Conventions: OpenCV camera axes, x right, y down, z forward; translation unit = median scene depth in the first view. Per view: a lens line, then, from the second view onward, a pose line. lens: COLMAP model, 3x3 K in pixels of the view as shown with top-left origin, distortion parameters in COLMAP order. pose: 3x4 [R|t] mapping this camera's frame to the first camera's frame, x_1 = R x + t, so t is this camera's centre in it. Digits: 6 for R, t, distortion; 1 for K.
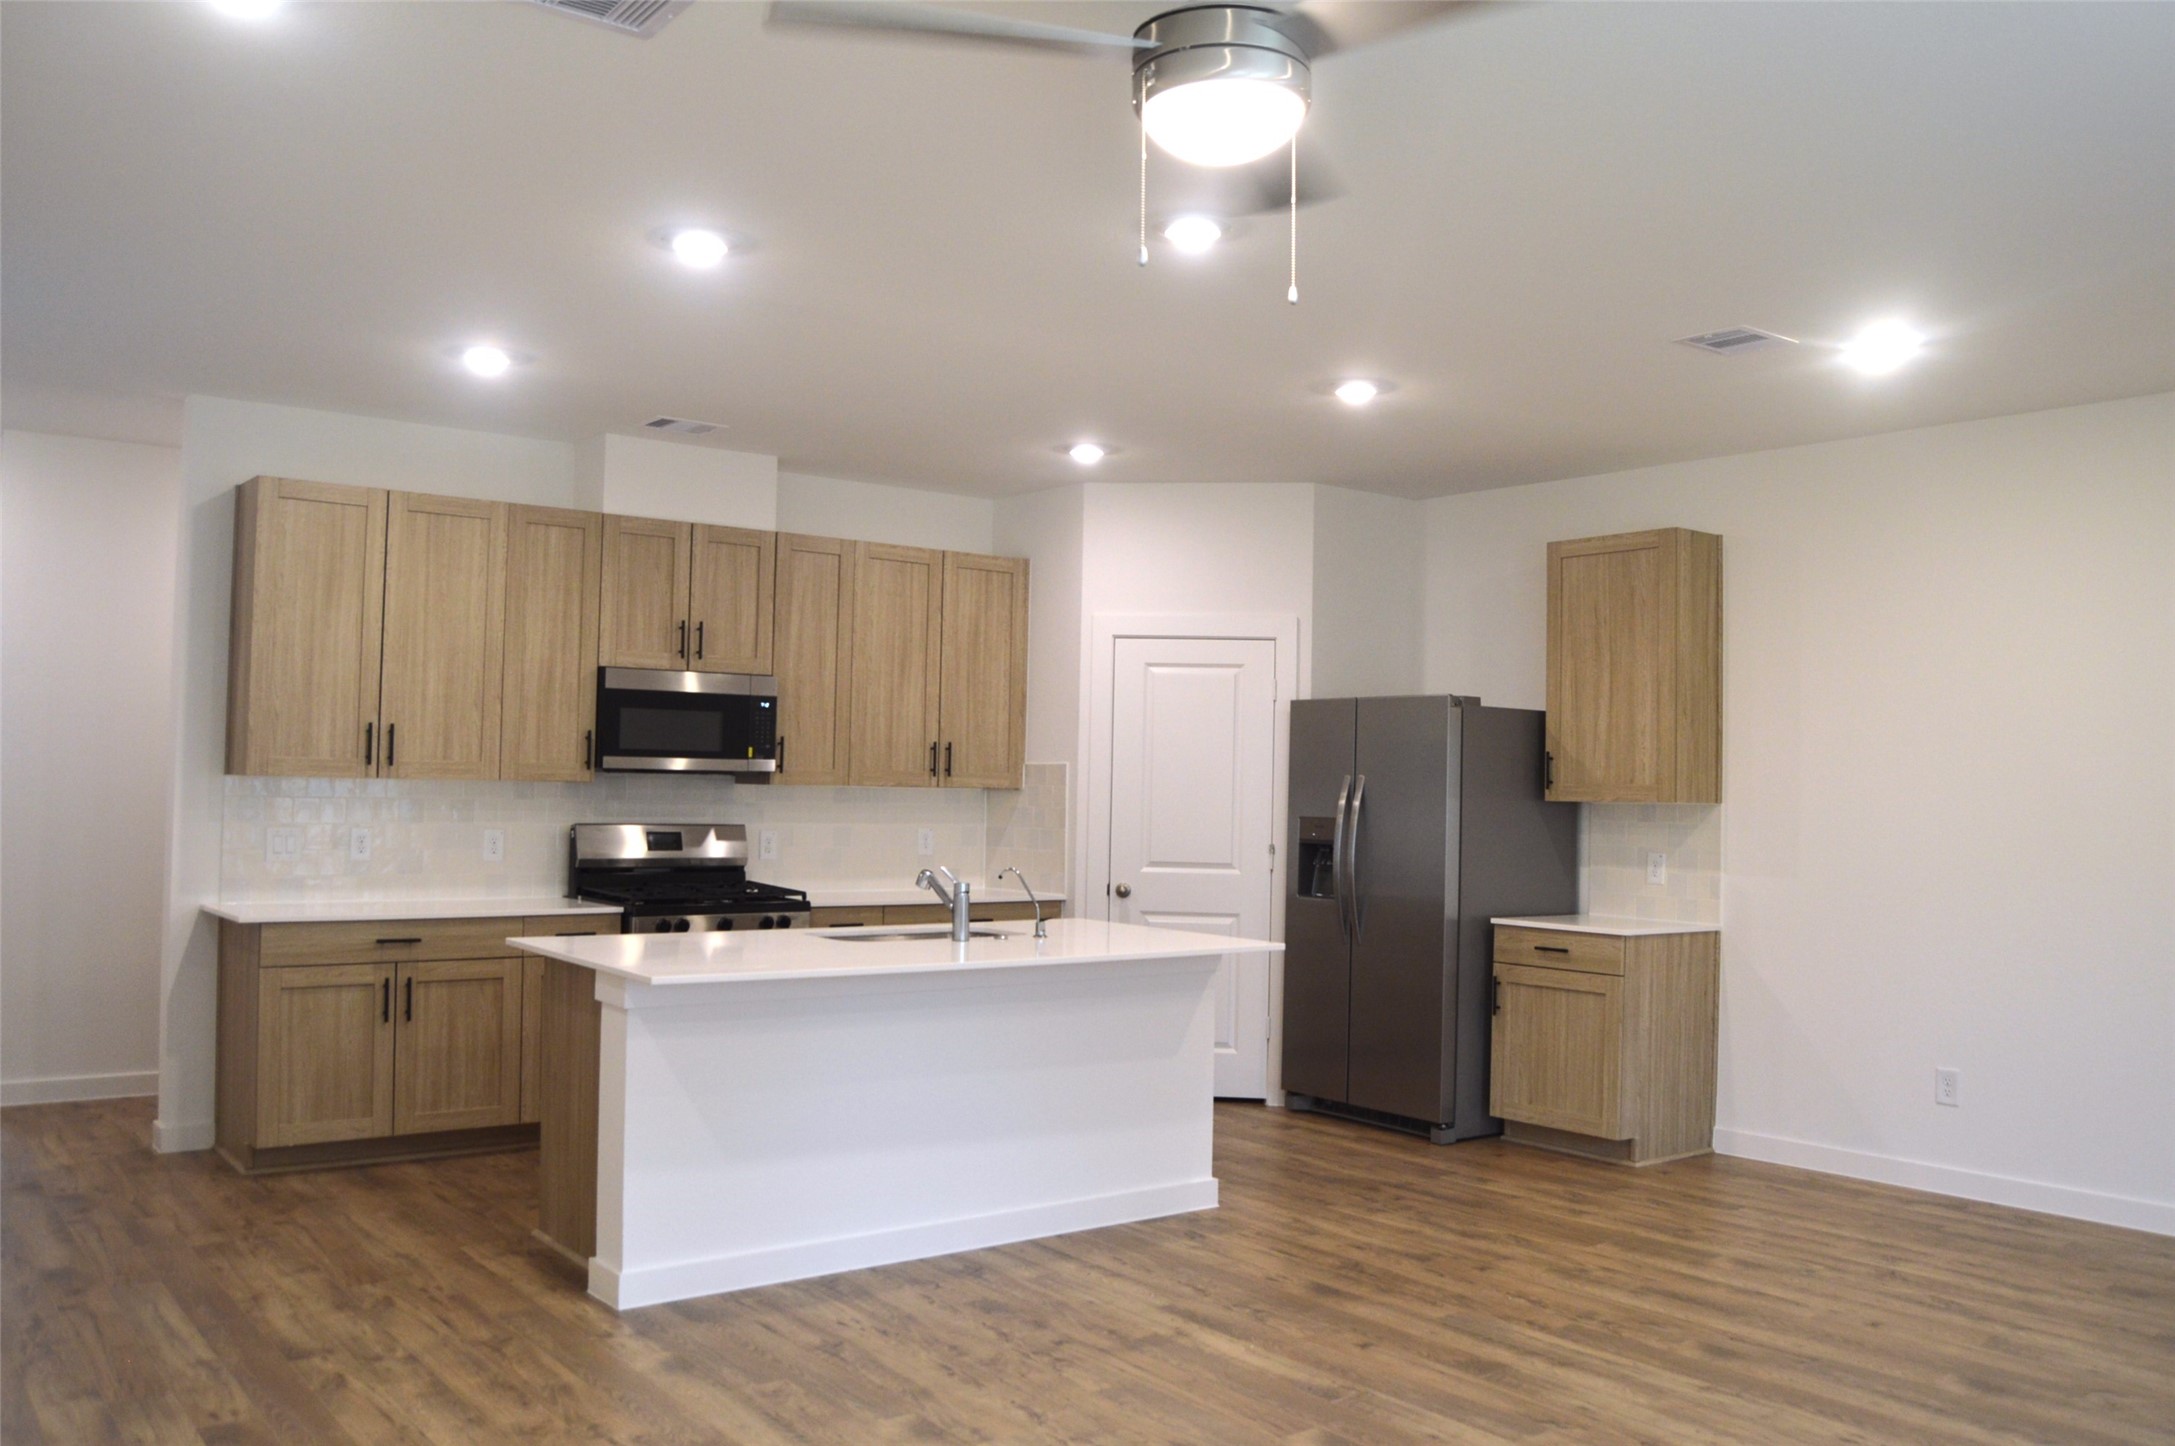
lens RADIAL K [[1753.5, 0, 1087.5], [0, 1753.5, 723.0], [0, 0, 1]] dist [-0.099800, 0.001757]
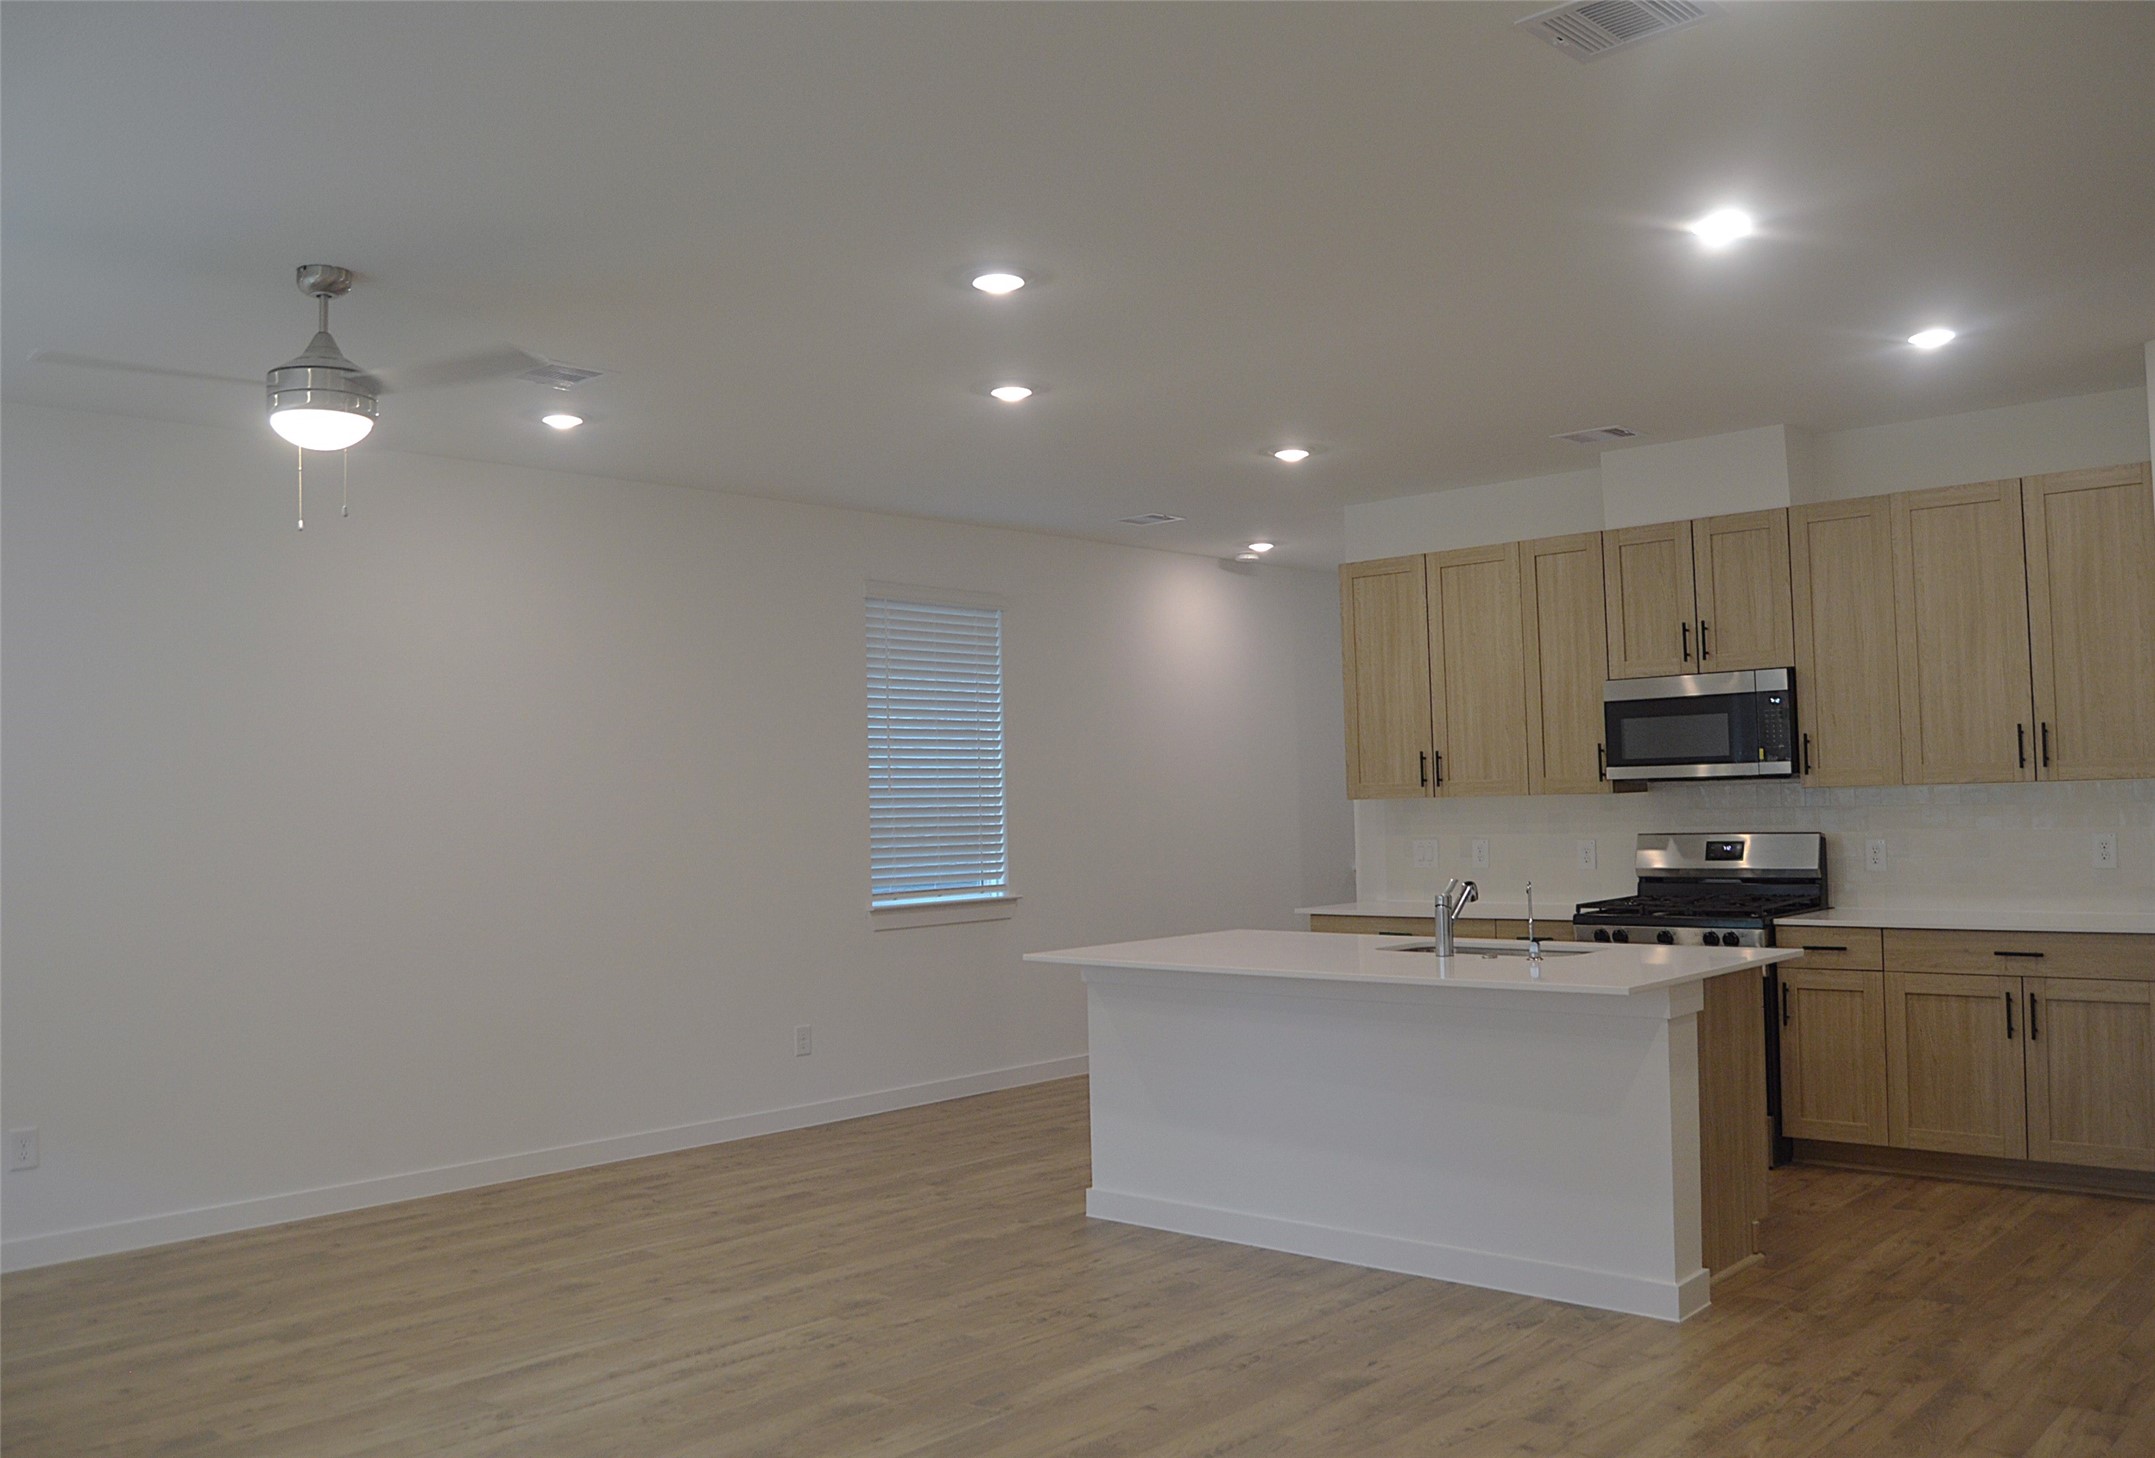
lens RADIAL K [[1745.2, 0, 1077.5], [0, 1745.2, 729.0], [0, 0, 1]] dist [-0.003442, -0.219308]
pose [[0.169259, -0.061972, -0.983621, 0.839548], [0.063713, 0.996622, -0.051827, 0.036654], [0.983510, -0.053897, 0.172636, 0.639862]]
